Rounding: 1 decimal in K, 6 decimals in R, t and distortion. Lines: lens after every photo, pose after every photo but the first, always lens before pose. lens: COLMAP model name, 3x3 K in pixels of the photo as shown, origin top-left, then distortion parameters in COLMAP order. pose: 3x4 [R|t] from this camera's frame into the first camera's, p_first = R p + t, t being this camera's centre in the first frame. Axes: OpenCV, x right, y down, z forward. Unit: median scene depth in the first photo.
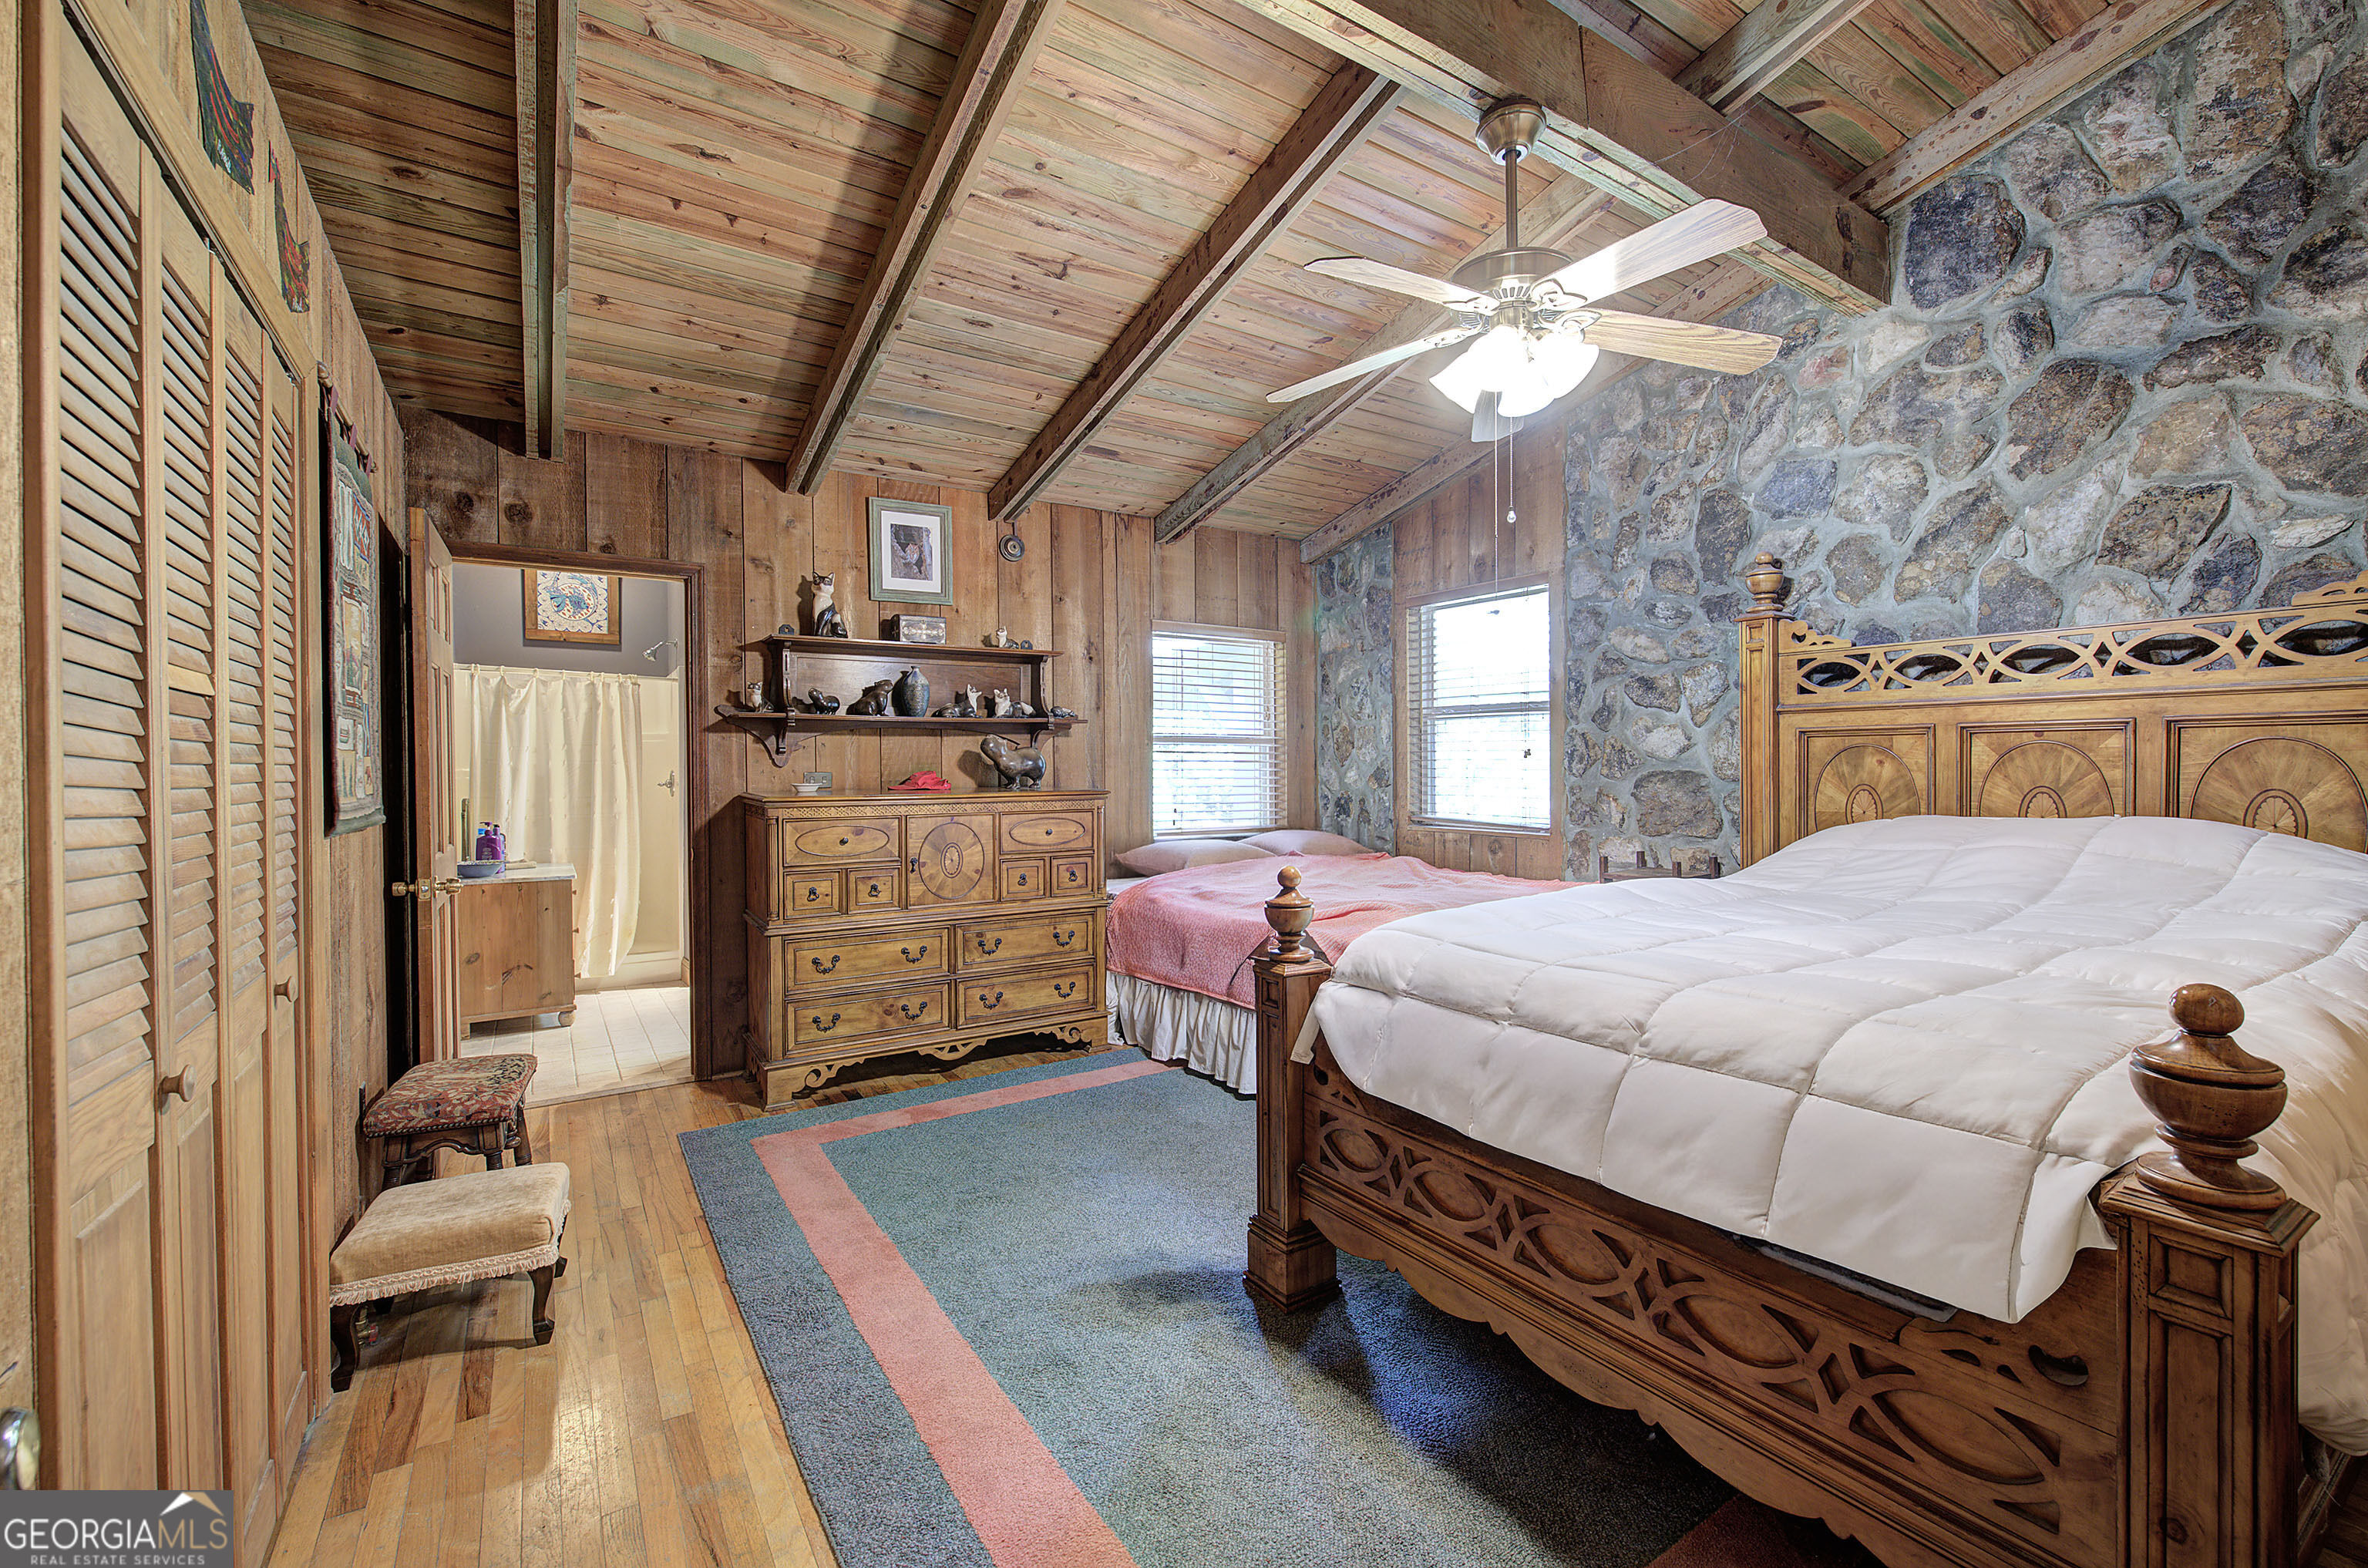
lens RADIAL K [[1008.3, 0, 1183.1], [0, 1008.3, 784.9], [0, 0, 1]] dist [0.000178, 0.000161]
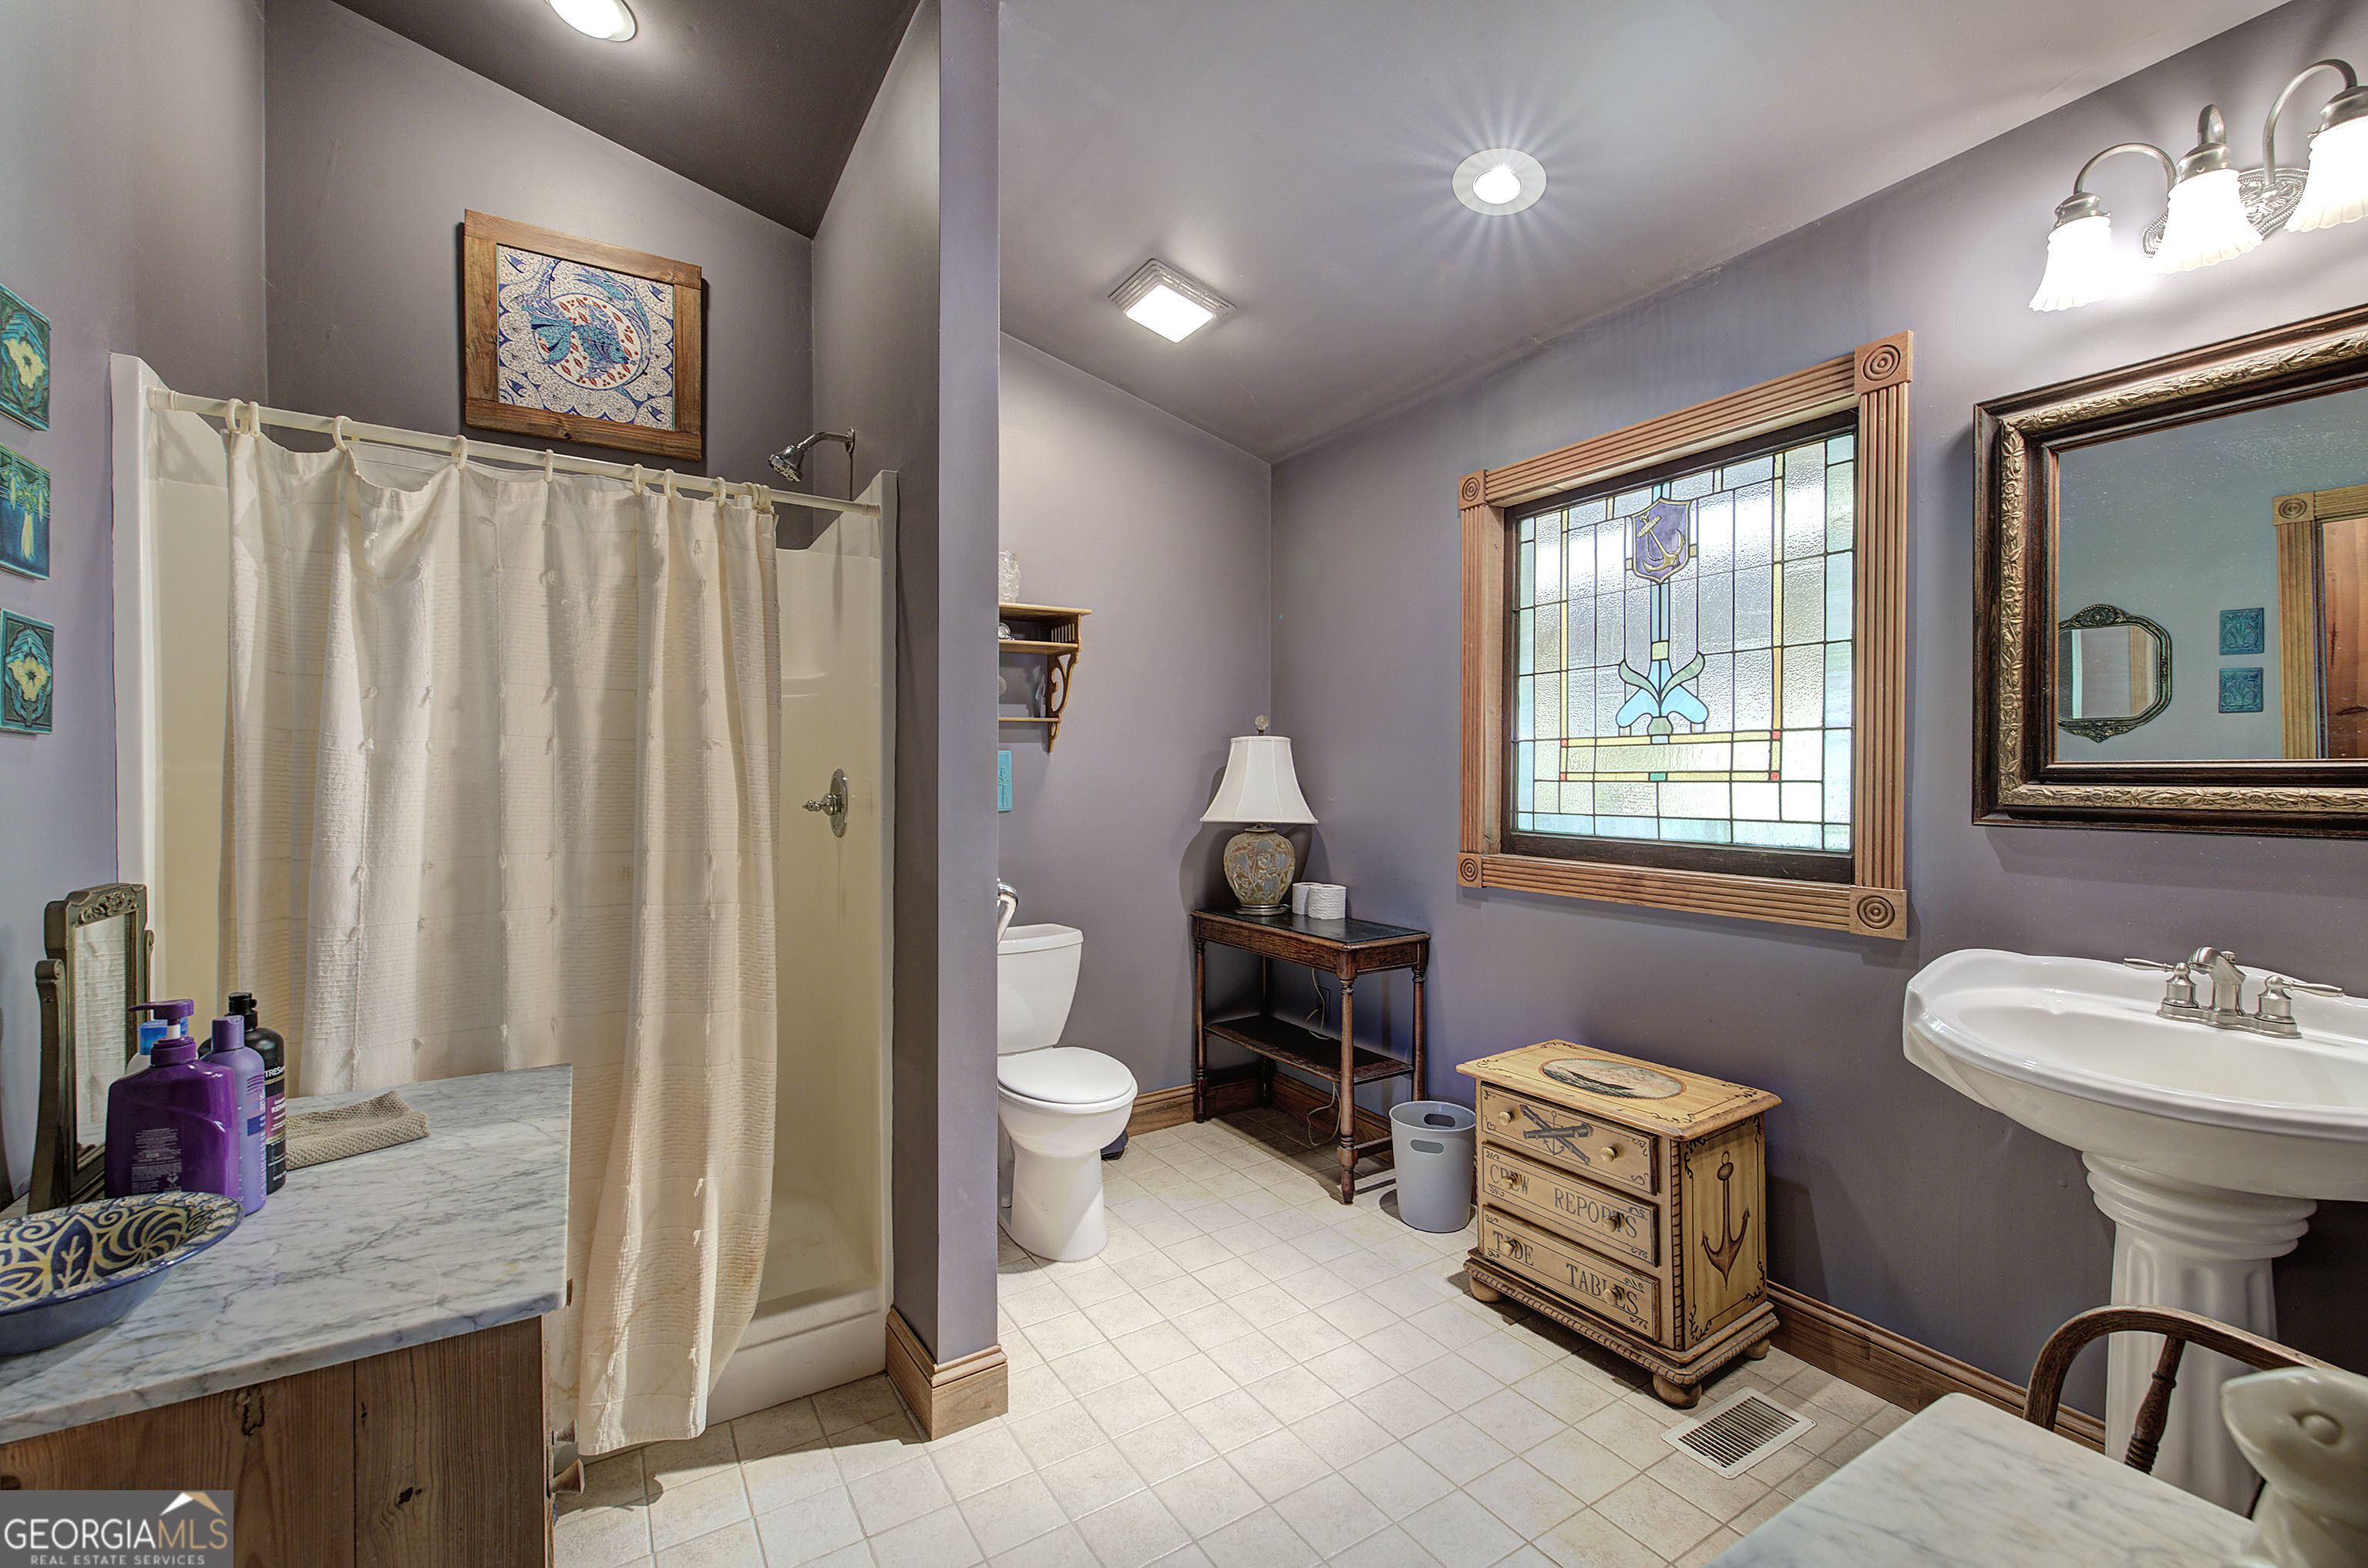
lens RADIAL K [[1008.3, 0, 1187.4], [0, 1008.3, 779.0], [0, 0, 1]] dist [0.000178, 0.000161]
pose [[0.999694, 0.005663, -0.024067, -0.401226], [-0.005604, 0.999981, 0.002516, -0.012175], [0.024081, -0.002381, 0.999707, 0.679985]]
